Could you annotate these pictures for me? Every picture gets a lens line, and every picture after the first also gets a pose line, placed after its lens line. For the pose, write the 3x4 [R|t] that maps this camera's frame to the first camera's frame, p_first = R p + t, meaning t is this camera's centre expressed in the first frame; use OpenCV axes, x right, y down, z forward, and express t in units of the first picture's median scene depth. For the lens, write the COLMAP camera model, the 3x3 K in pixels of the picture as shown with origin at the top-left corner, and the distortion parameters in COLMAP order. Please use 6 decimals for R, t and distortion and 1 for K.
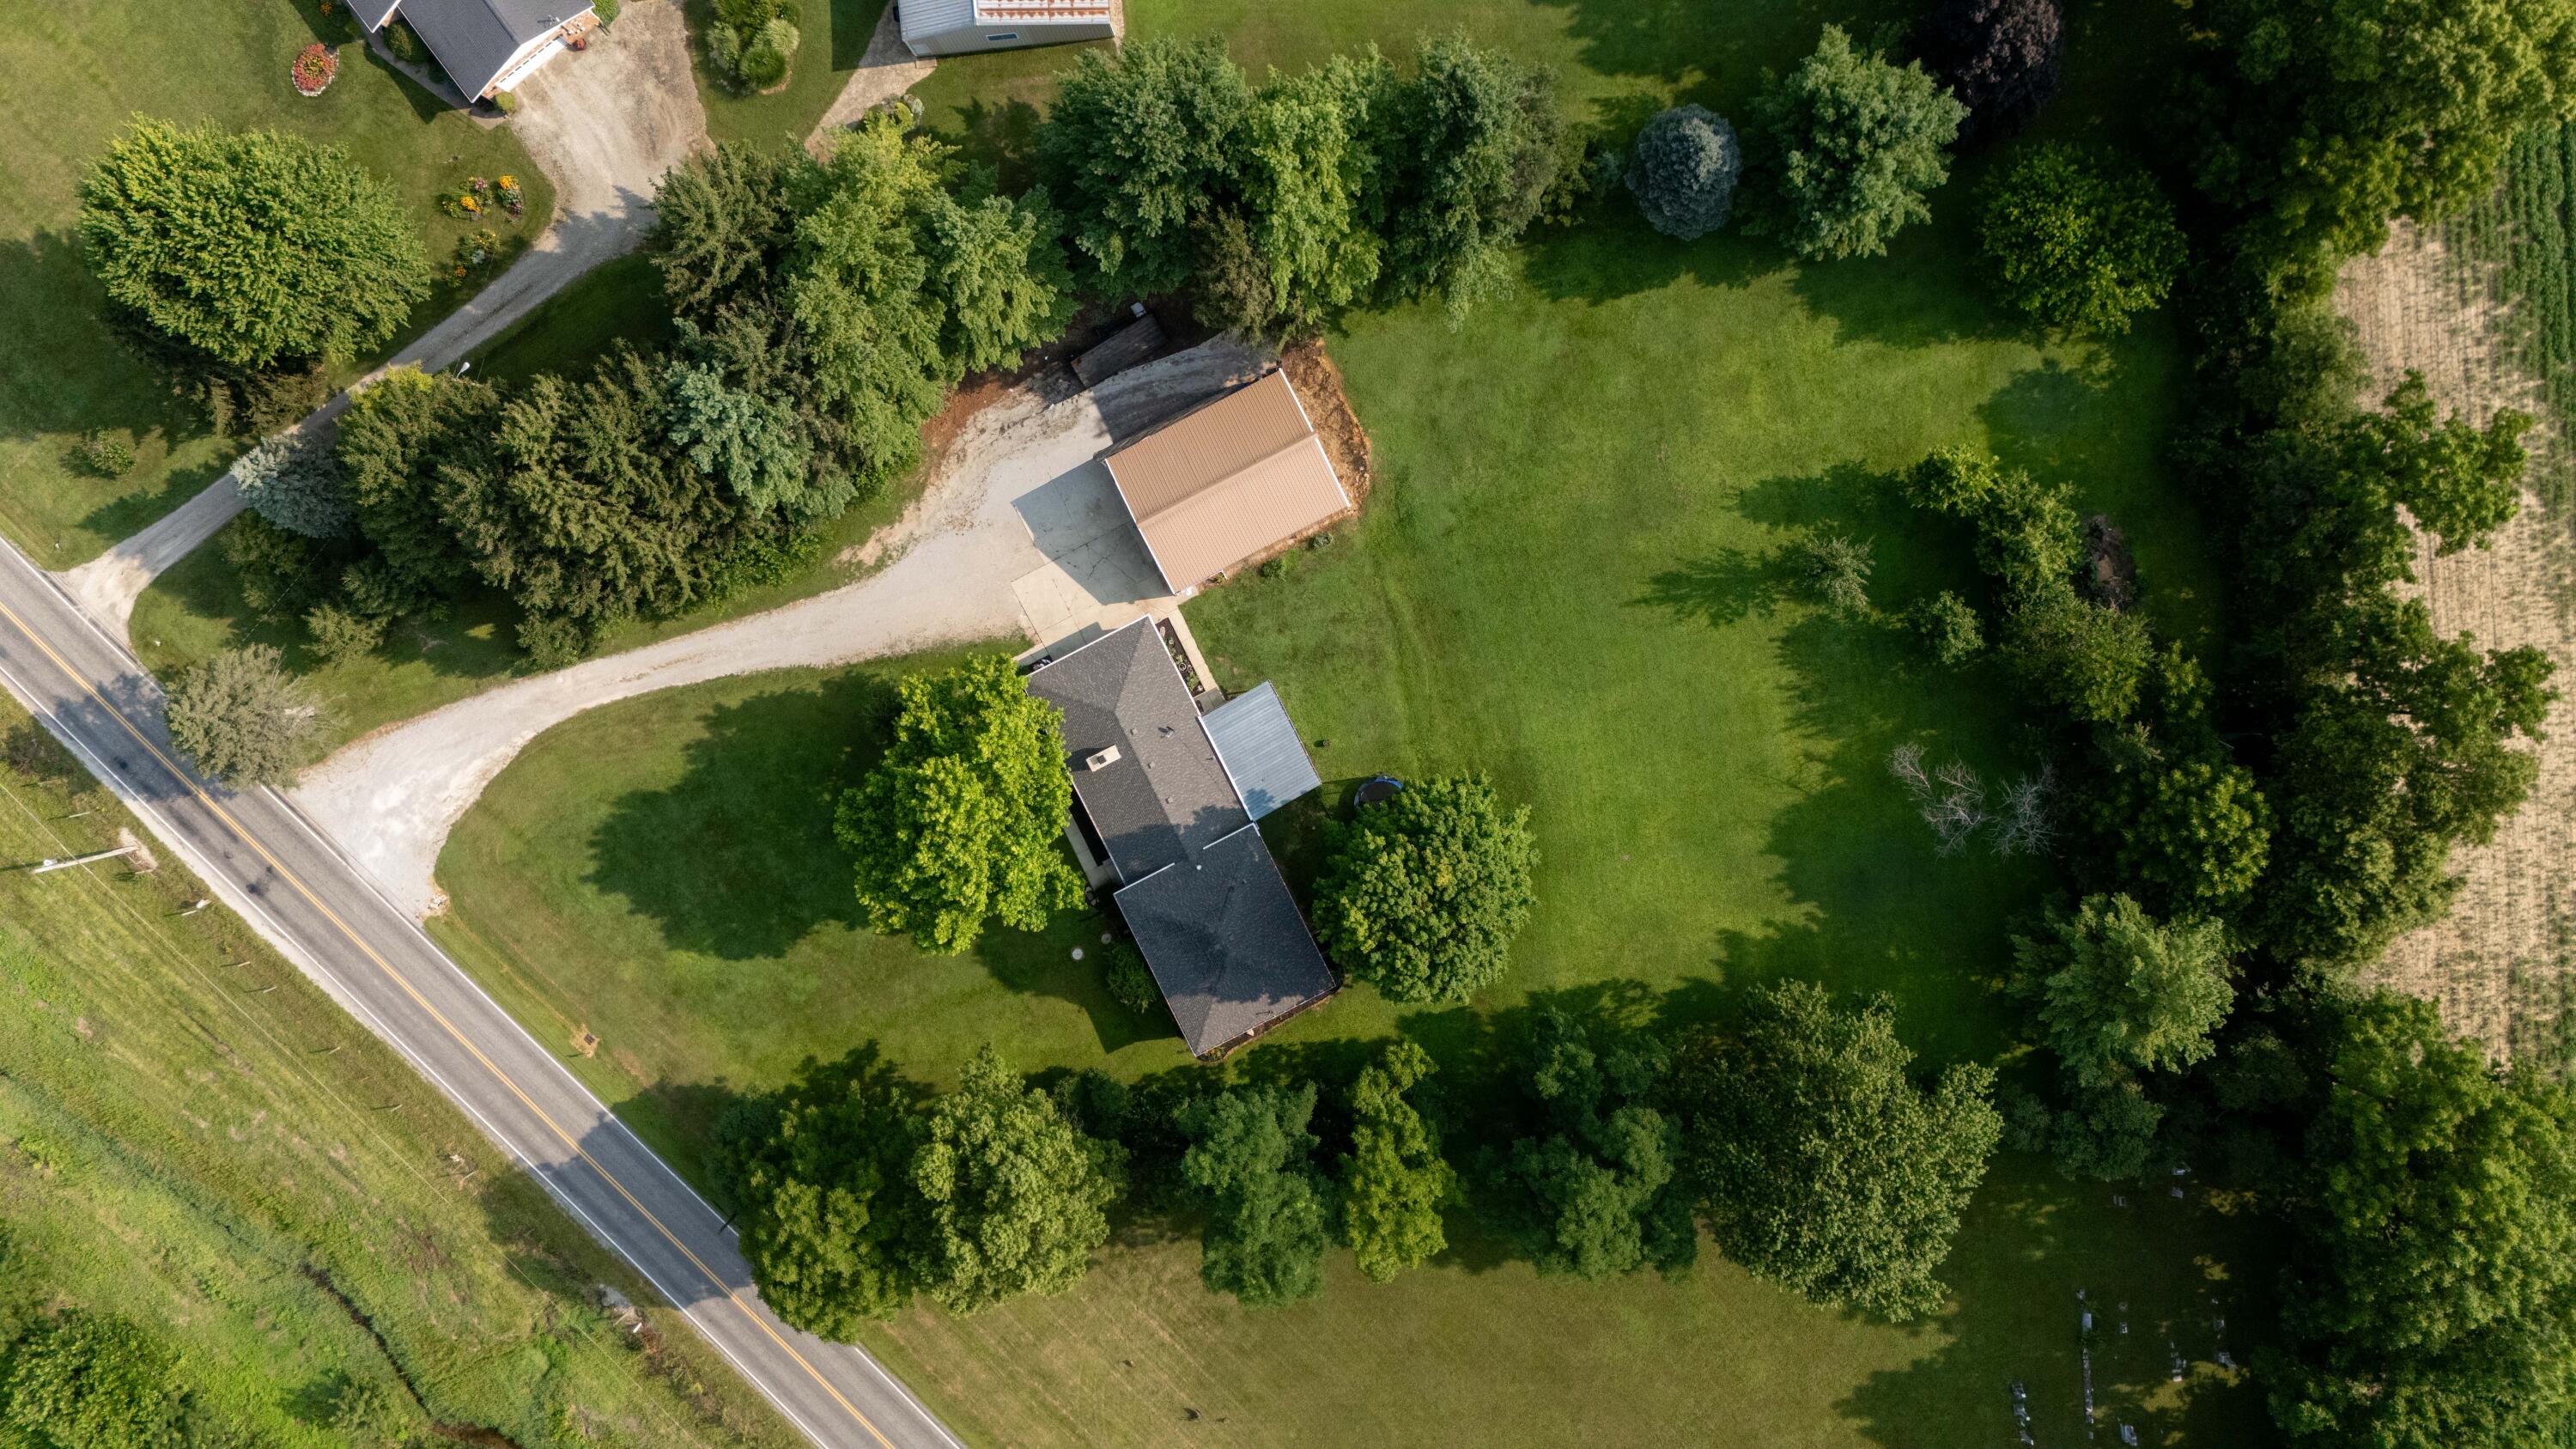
lens RADIAL K [[1939.6, 0, 1367.3], [0, 1939.6, 688.3], [0, 0, 1]] dist [0.064838, -0.057099]
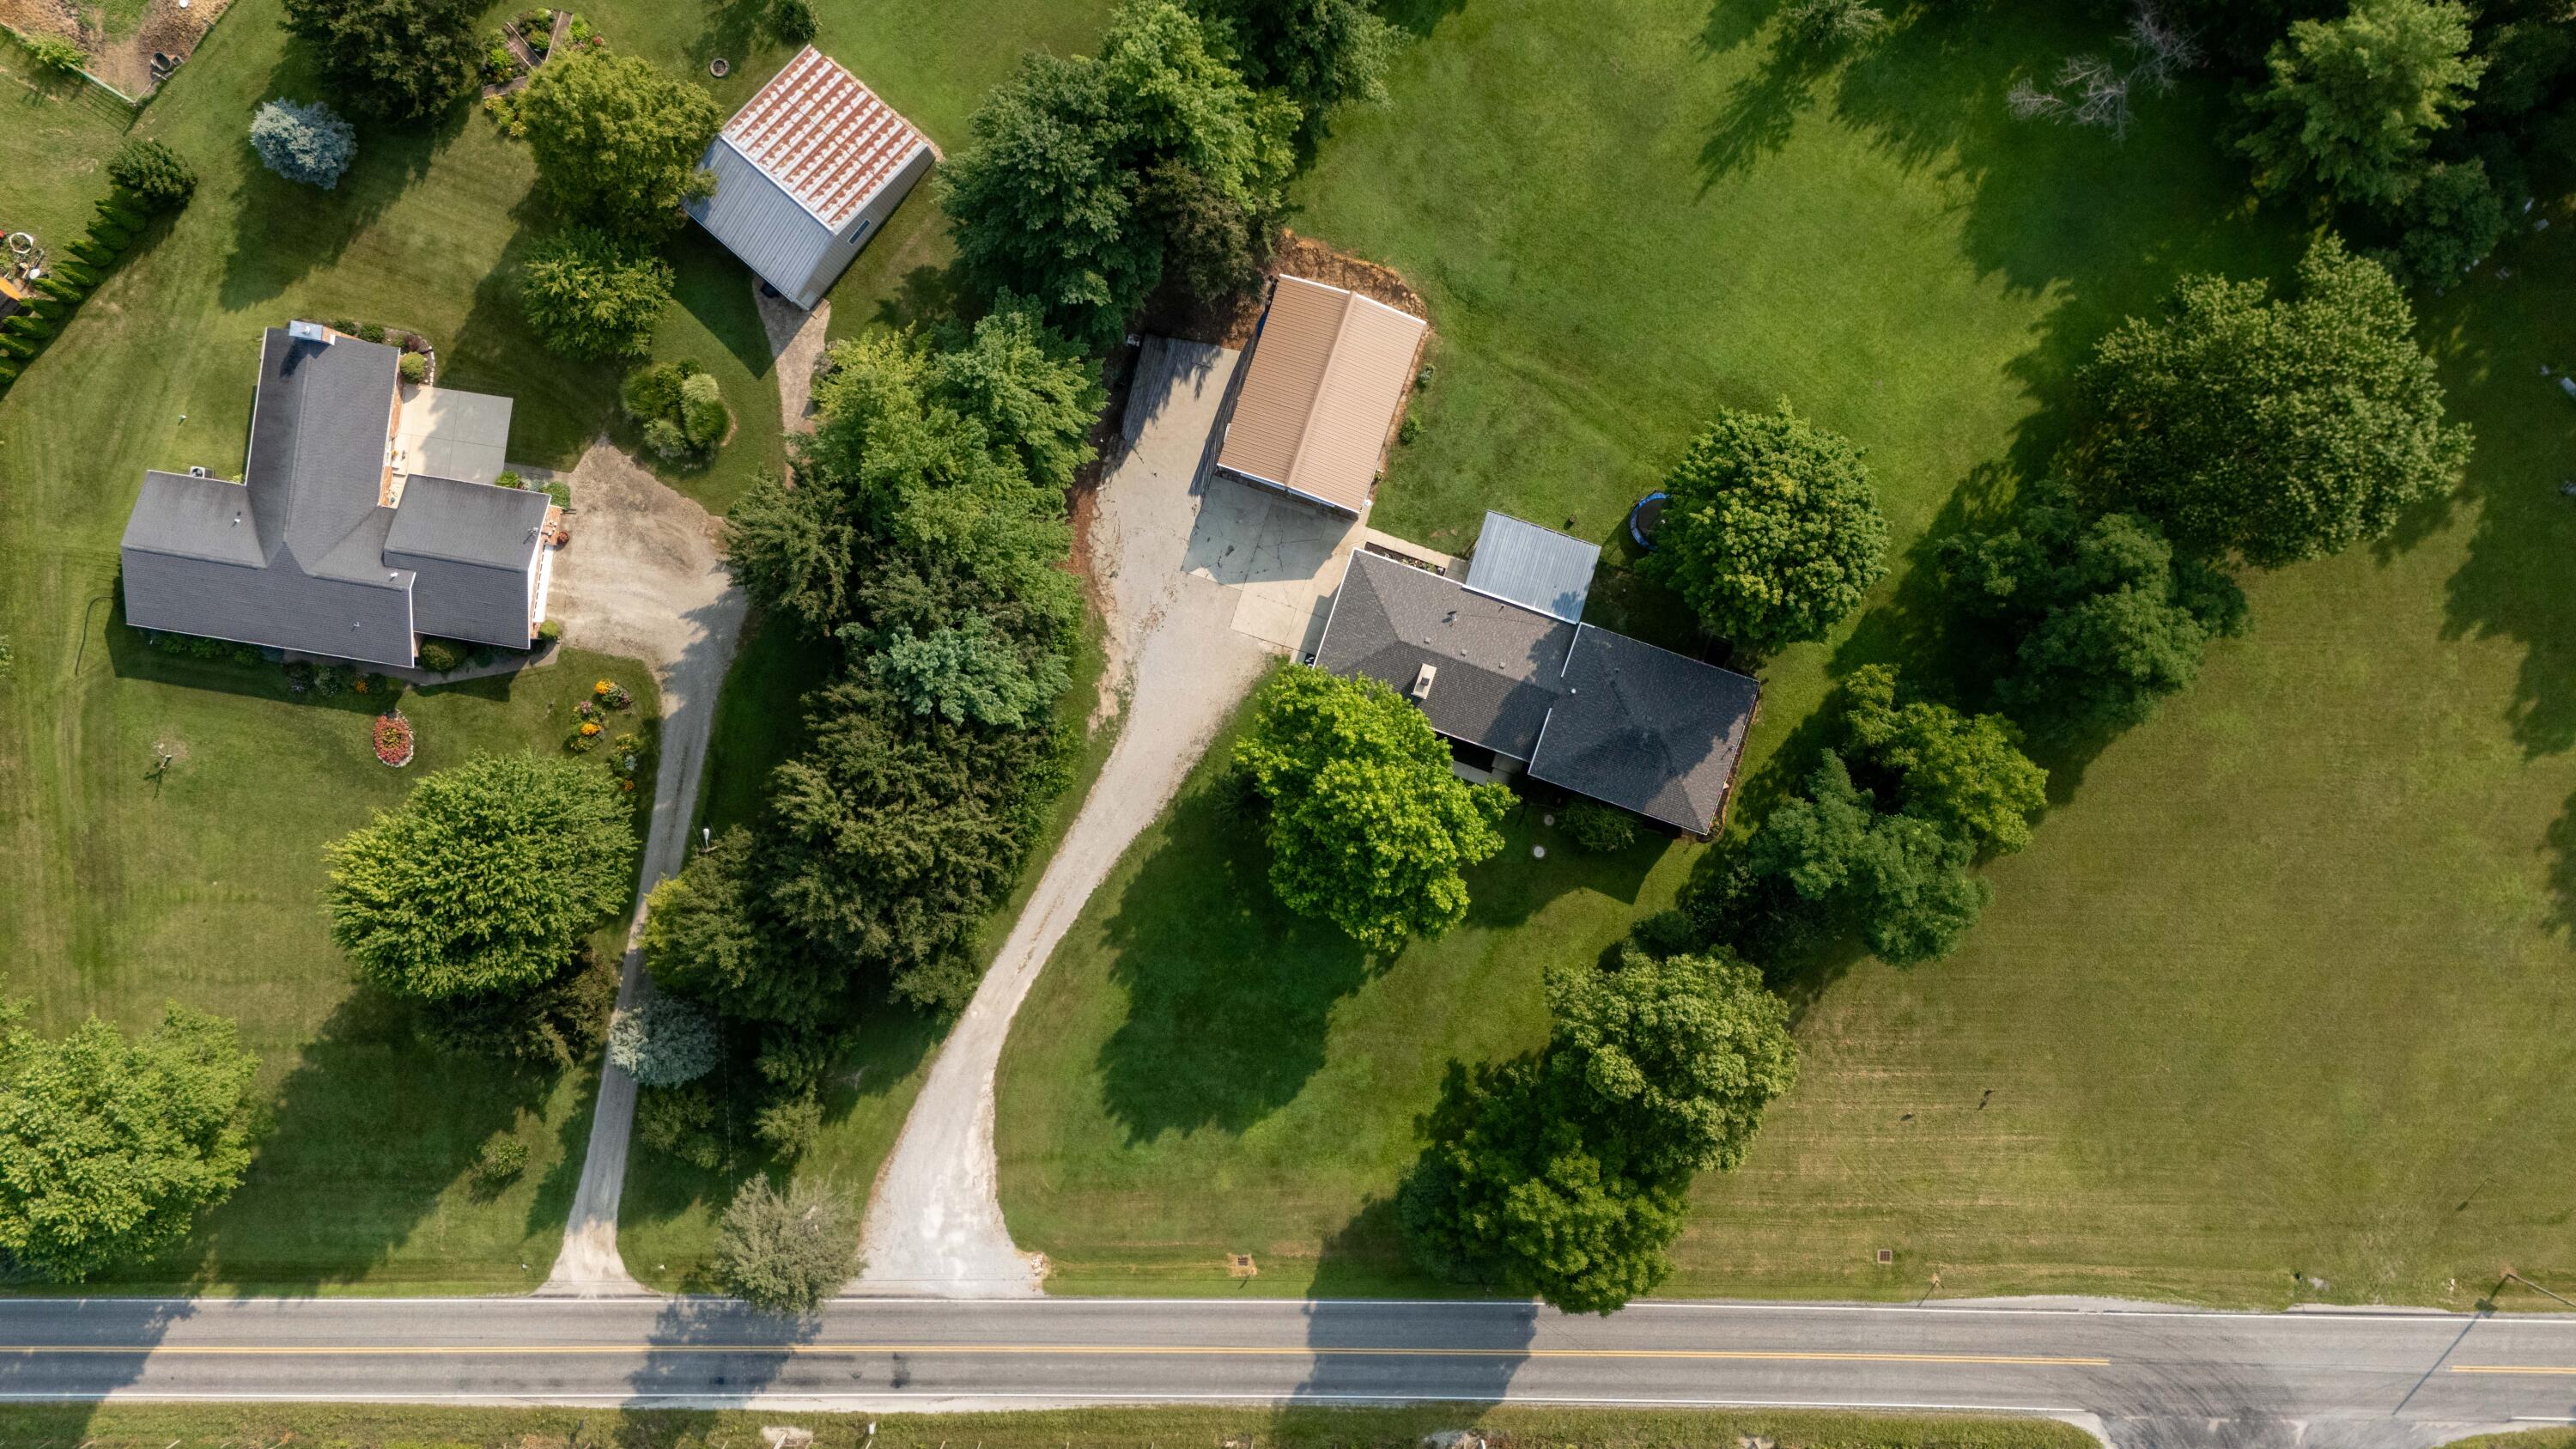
lens RADIAL K [[1939.6, 0, 1206.4], [0, 1939.6, 816.8], [0, 0, 1]] dist [0.064838, -0.057099]
pose [[0.716867, -0.697197, -0.004312, -0.263960], [0.695979, 0.715955, -0.054971, 0.063191], [0.041413, 0.036406, 0.998479, 0.011994]]
